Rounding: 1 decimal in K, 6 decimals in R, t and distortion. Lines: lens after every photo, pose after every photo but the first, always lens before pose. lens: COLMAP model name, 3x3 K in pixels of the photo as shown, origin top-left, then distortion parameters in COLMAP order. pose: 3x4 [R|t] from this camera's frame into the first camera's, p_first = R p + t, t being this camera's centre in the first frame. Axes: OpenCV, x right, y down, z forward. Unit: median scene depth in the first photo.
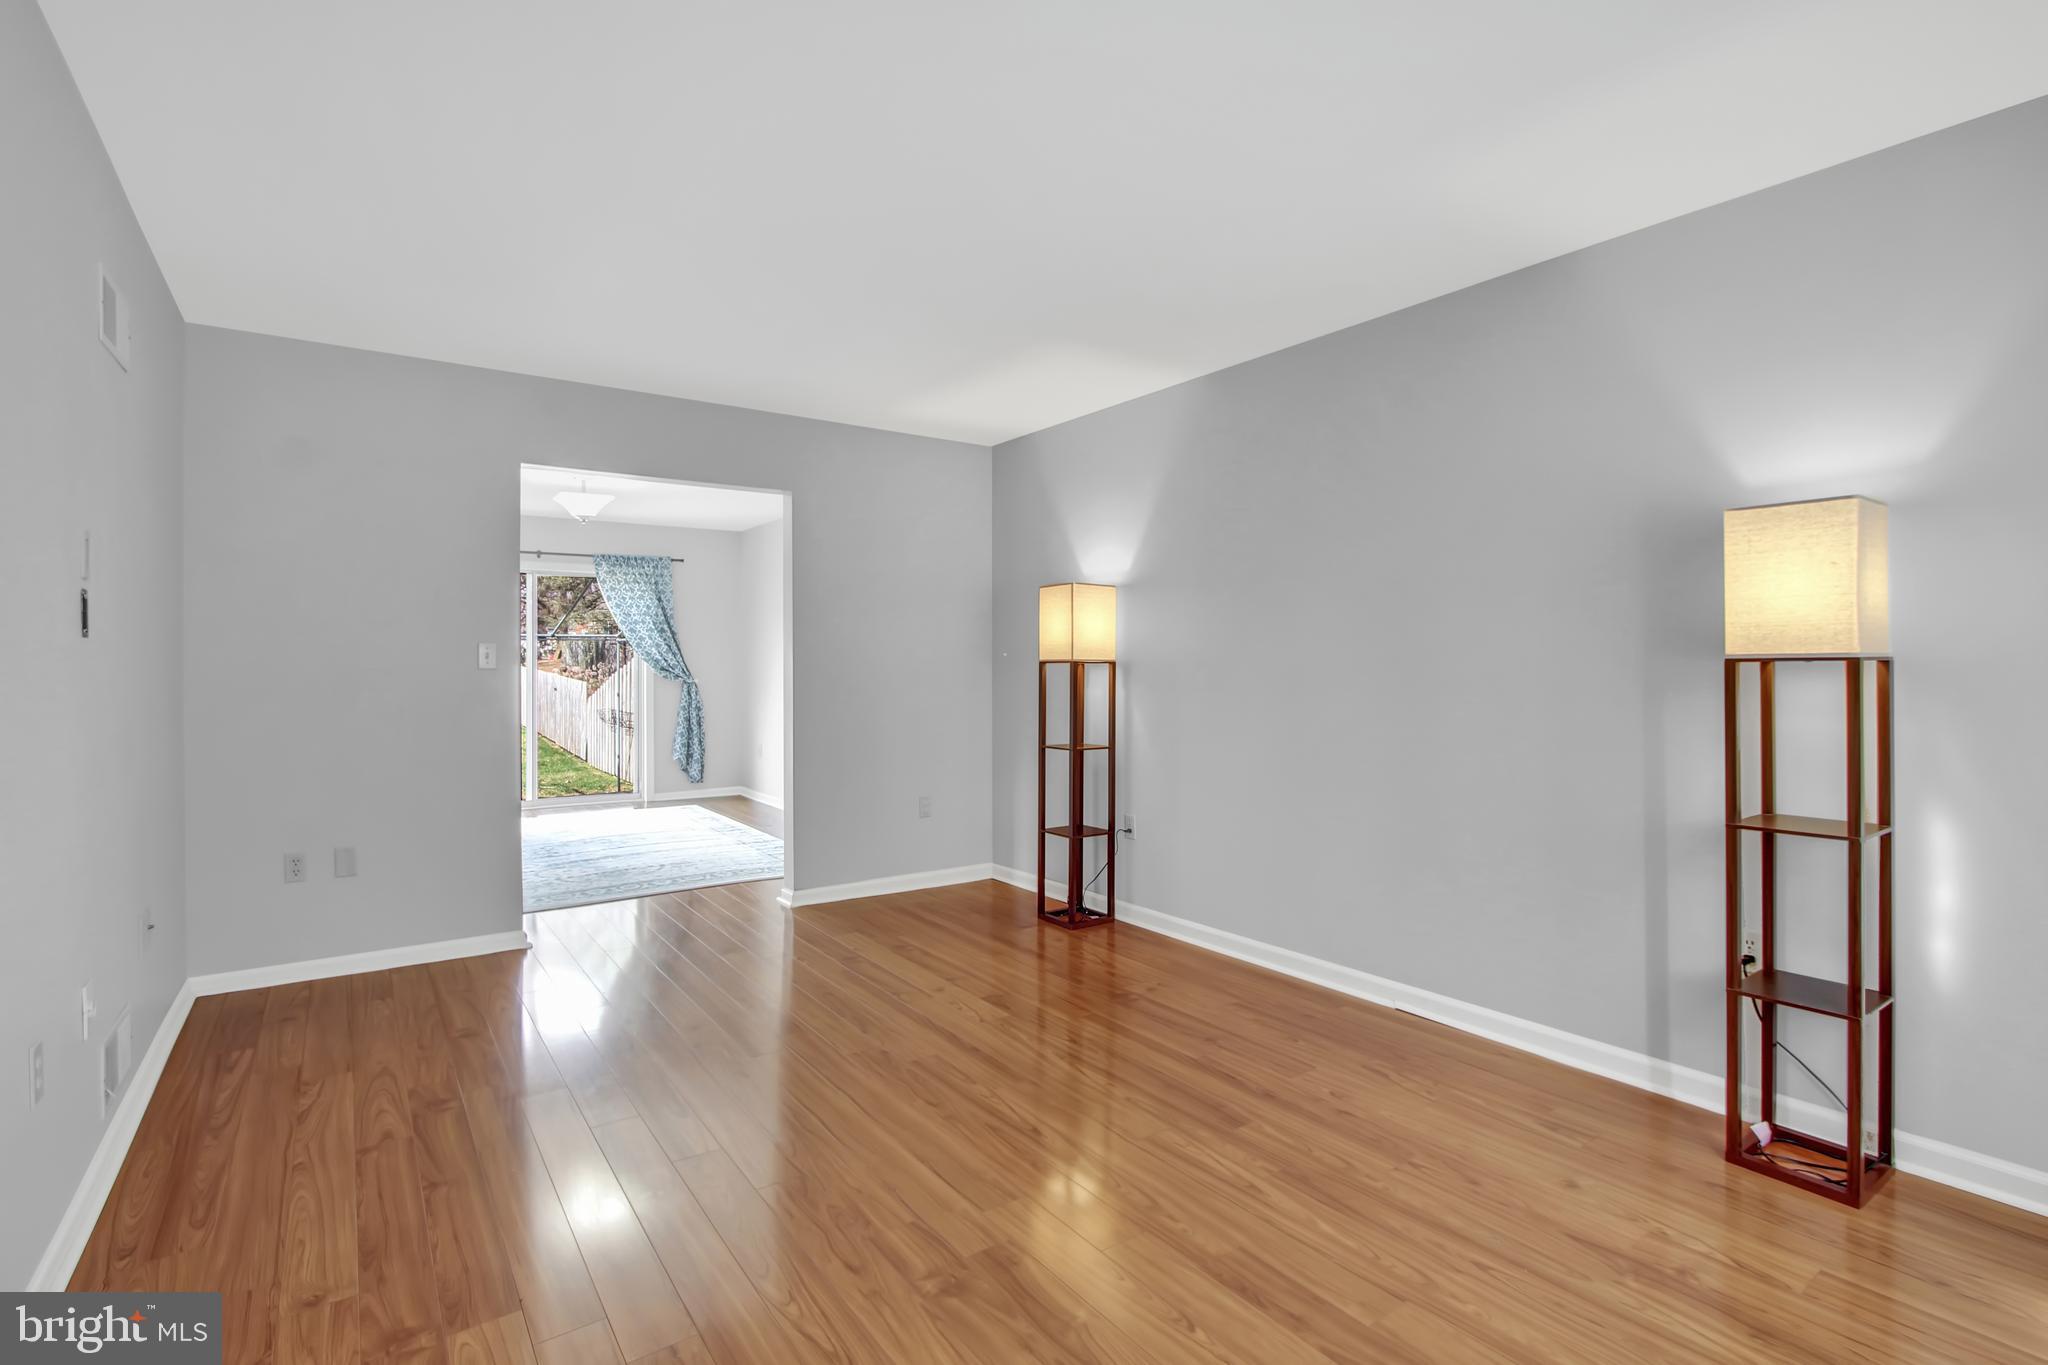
lens RADIAL K [[958.4, 0, 1013.0], [0, 958.4, 673.0], [0, 0, 1]] dist [-0.015183, 0.000736]
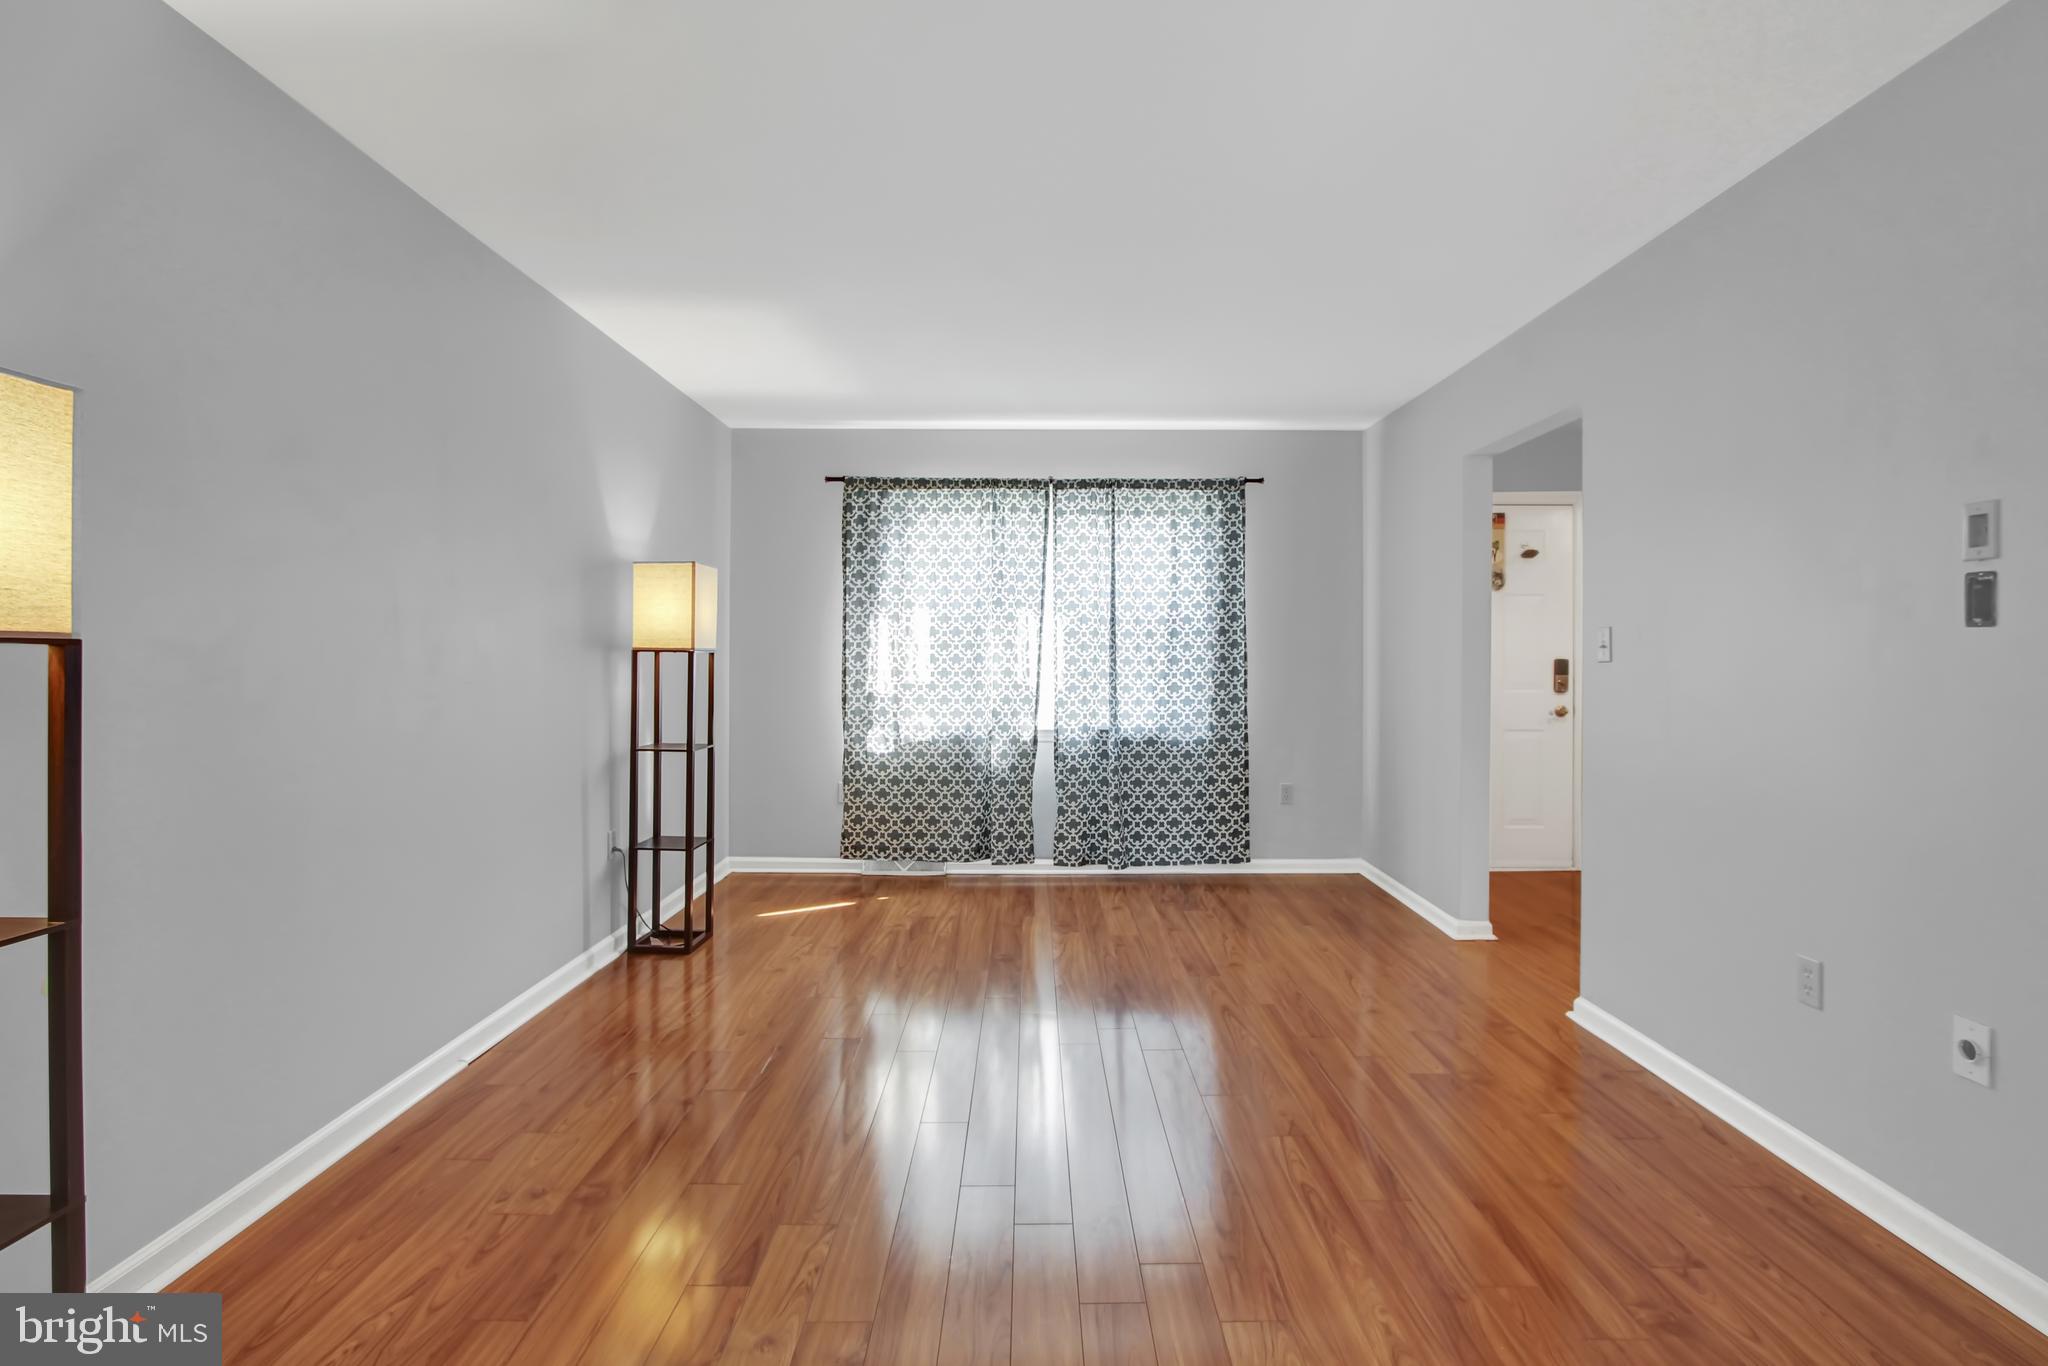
lens RADIAL K [[958.4, 0, 1038.4], [0, 958.4, 647.0], [0, 0, 1]] dist [-0.015183, 0.000736]
pose [[-0.820901, 0.000063, 0.571070, -0.347509], [-0.003099, 0.999985, -0.004565, -0.007341], [-0.571062, -0.005517, -0.820889, 1.005638]]
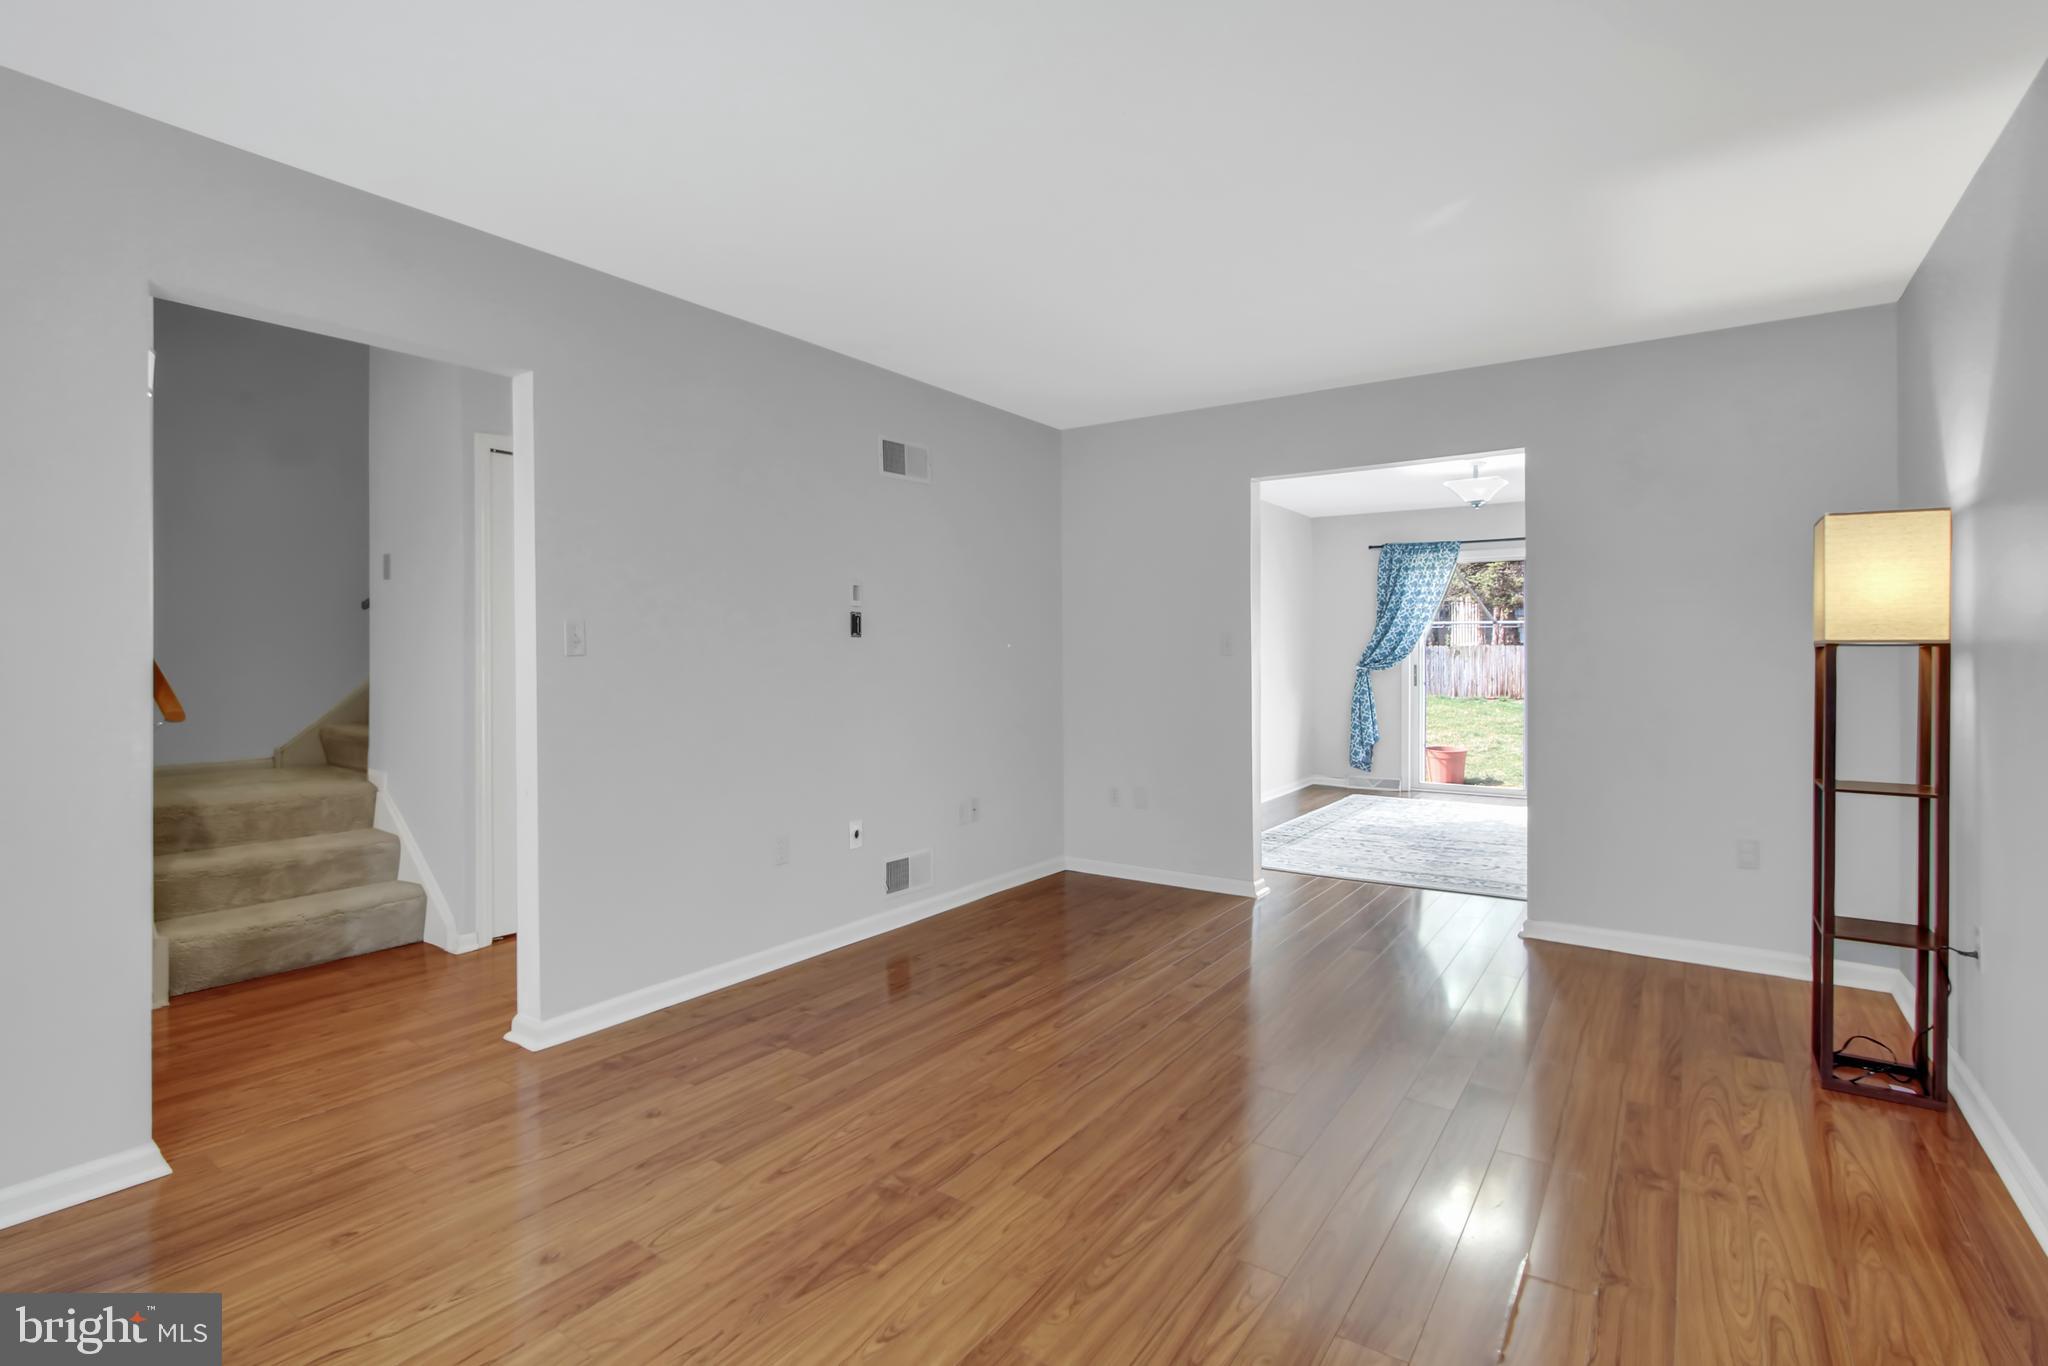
lens RADIAL K [[958.4, 0, 1018.0], [0, 958.4, 662.2], [0, 0, 1]] dist [-0.015183, 0.000736]
pose [[0.330219, 0.005903, -0.943886, 0.425250], [-0.004284, 0.999980, 0.004755, -0.000872], [0.943894, 0.002473, 0.330238, 0.302317]]
